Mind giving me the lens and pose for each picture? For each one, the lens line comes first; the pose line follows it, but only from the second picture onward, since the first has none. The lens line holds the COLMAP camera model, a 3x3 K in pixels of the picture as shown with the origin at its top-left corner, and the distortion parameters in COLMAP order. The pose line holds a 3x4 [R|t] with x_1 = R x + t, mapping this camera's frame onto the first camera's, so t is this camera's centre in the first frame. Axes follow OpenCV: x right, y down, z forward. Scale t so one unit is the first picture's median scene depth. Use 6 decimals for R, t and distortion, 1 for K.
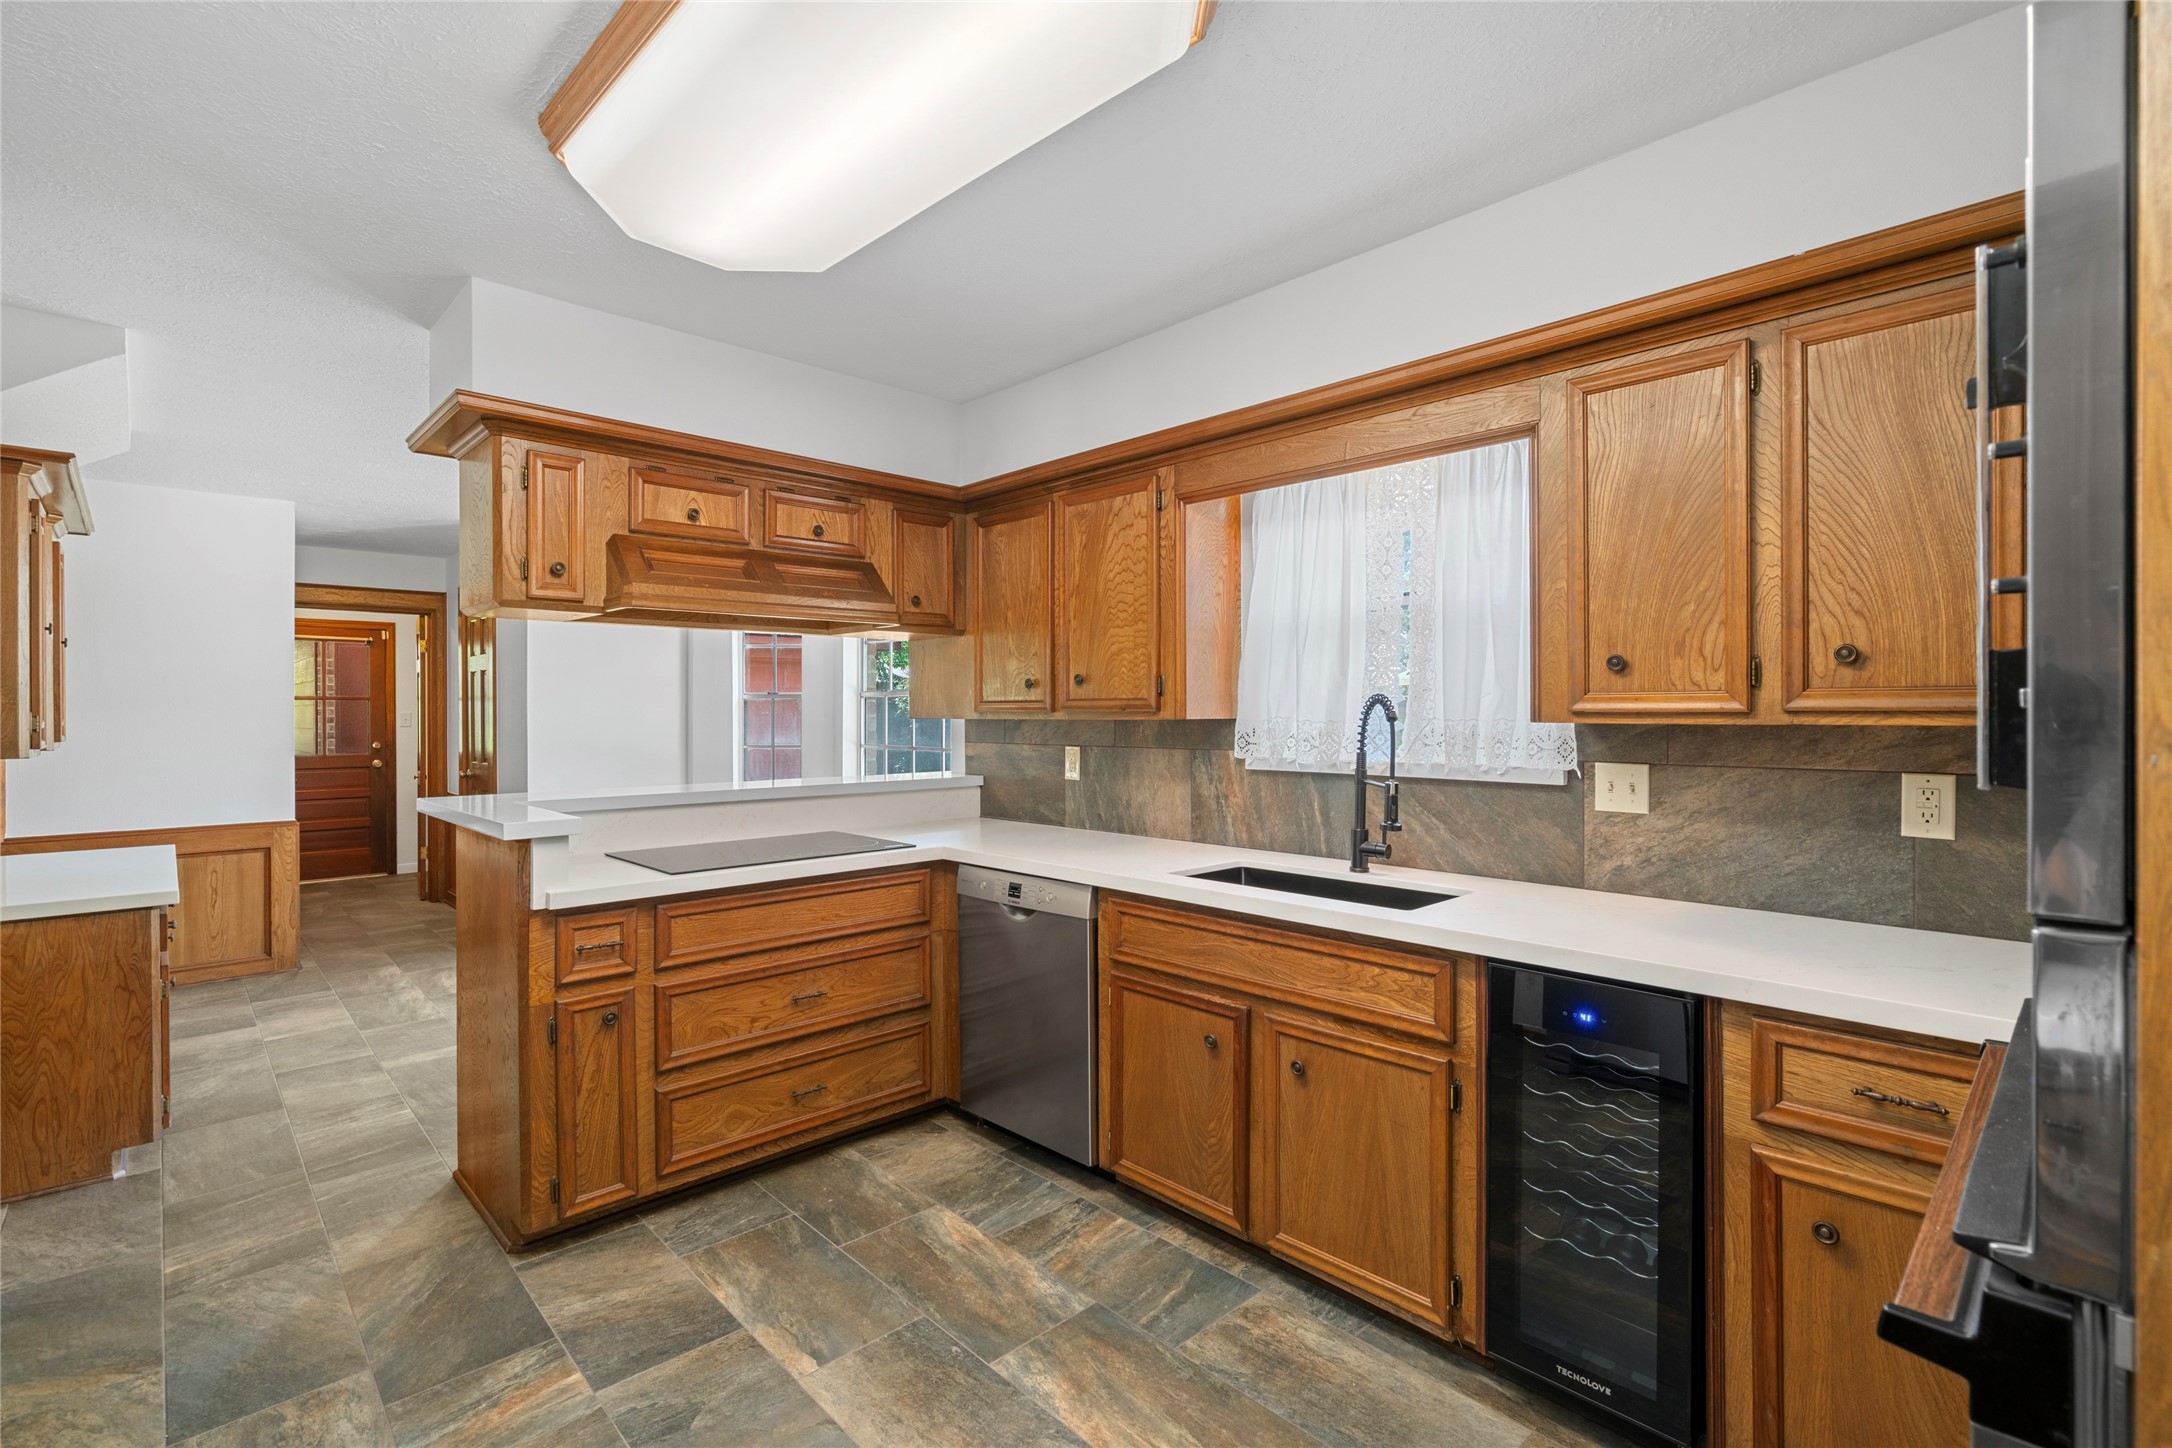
lens RADIAL K [[985.0, 0, 1080.7], [0, 985.0, 719.4], [0, 0, 1]] dist [-0.001893, 0.000268]
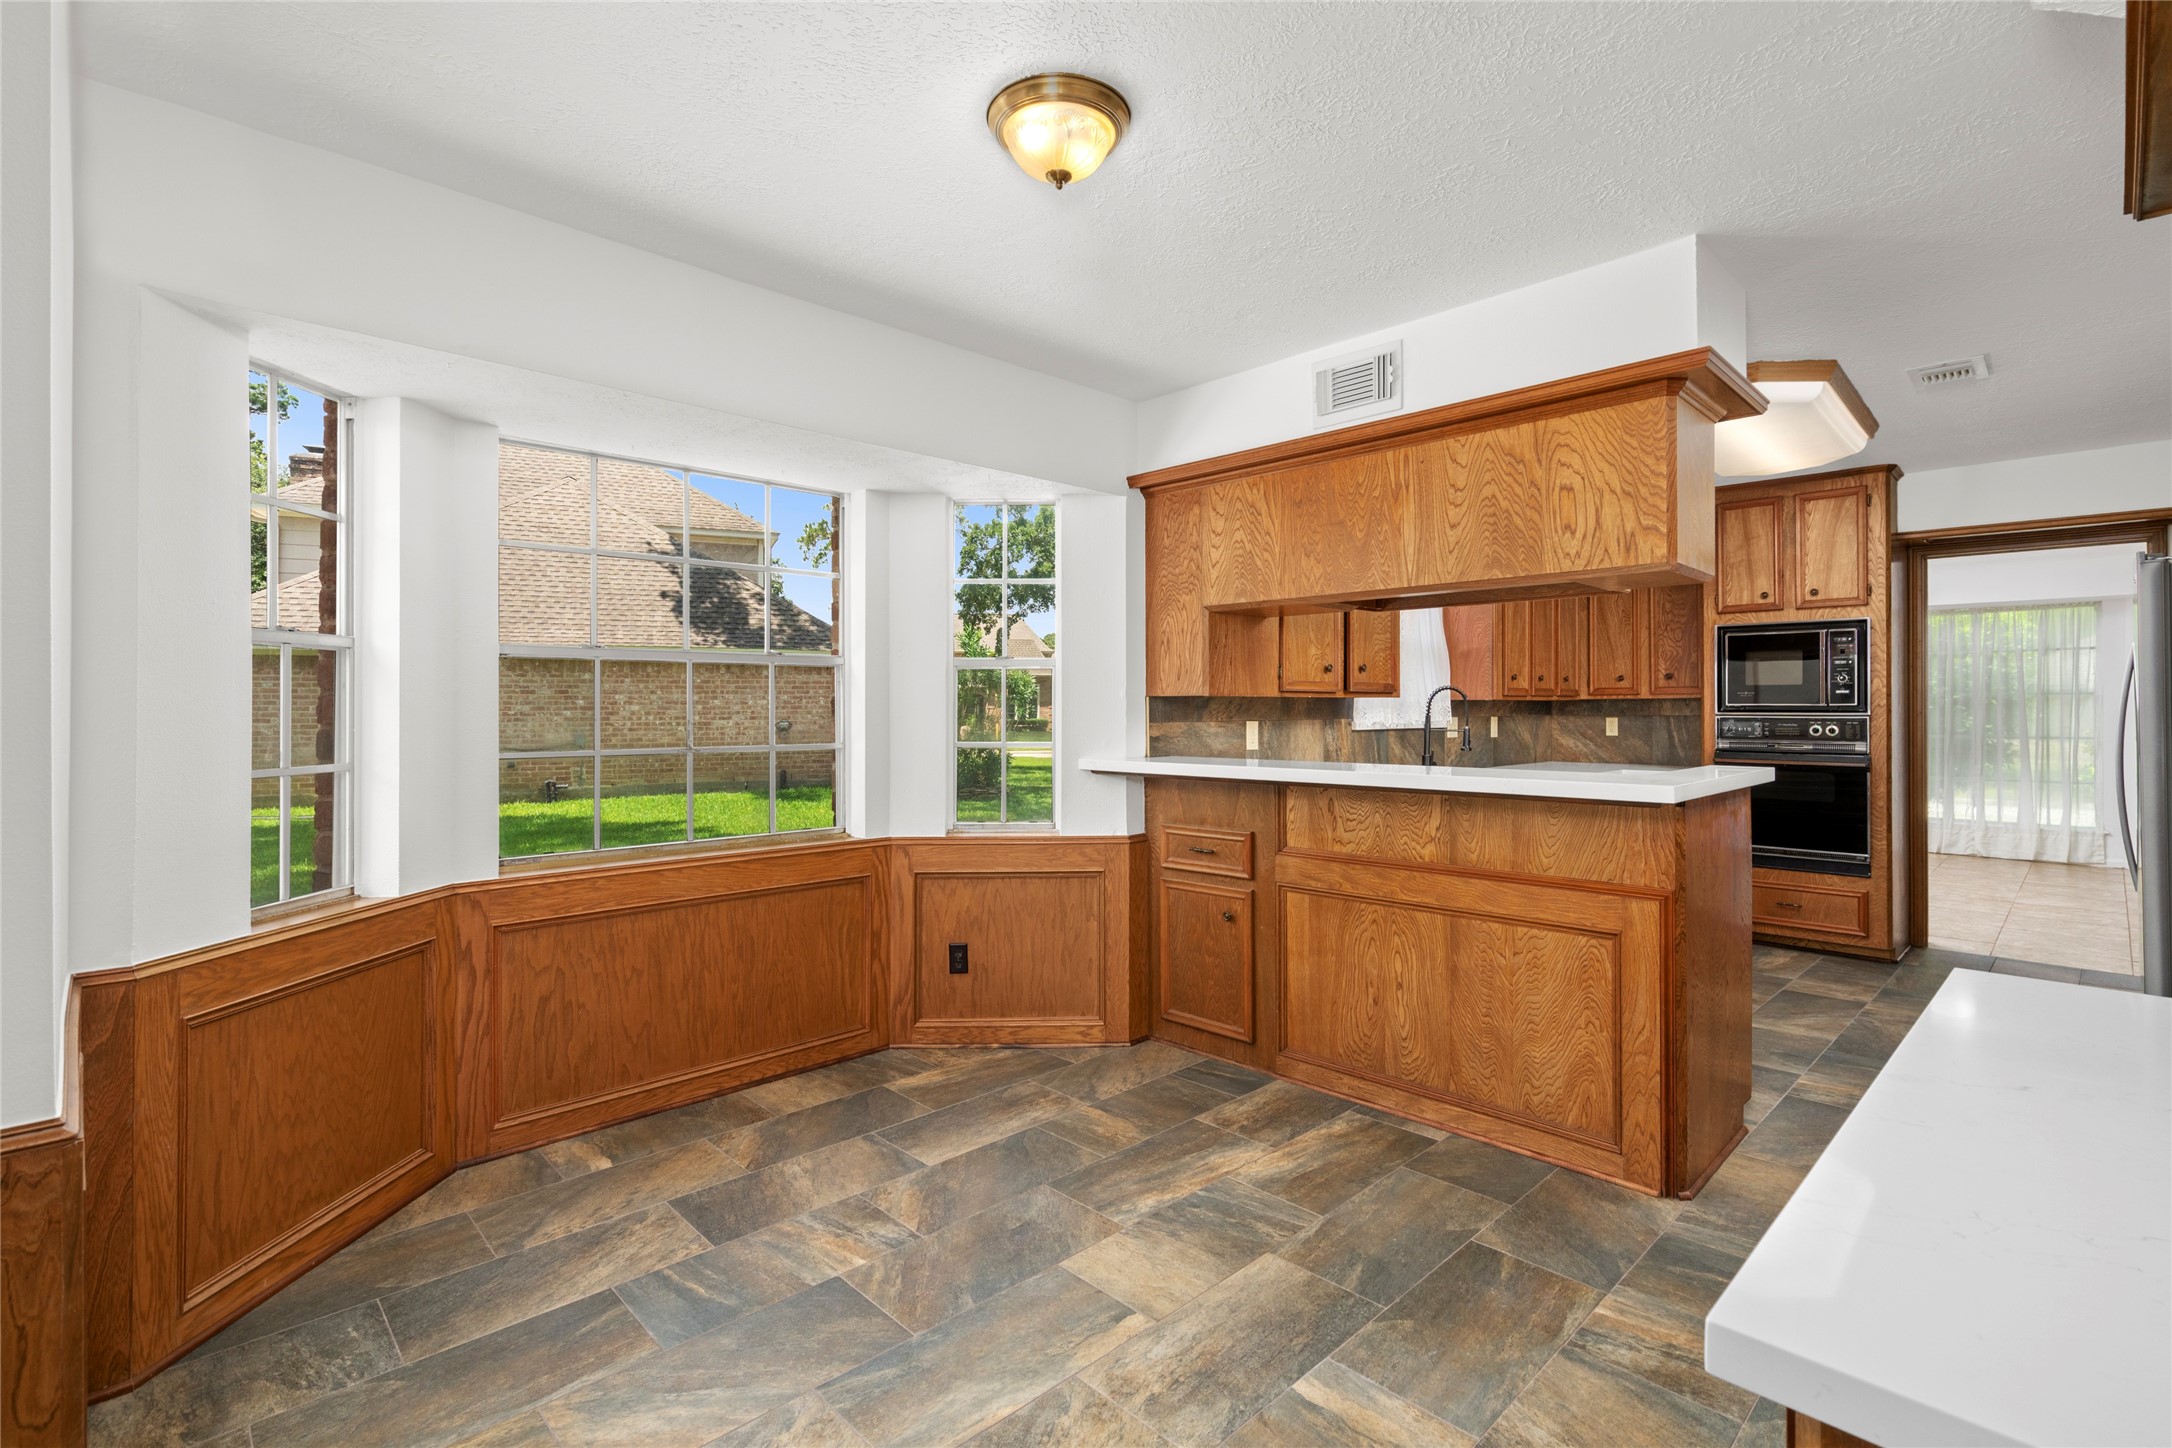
lens RADIAL K [[999.2, 0, 1090.6], [0, 999.2, 706.3], [0, 0, 1]] dist [-0.001352, 0.000570]
pose [[-0.008789, 0.005460, 0.999946, -1.672592], [0.008776, 0.999947, -0.005383, 0.020863], [-0.999923, 0.008728, -0.008837, 1.683876]]
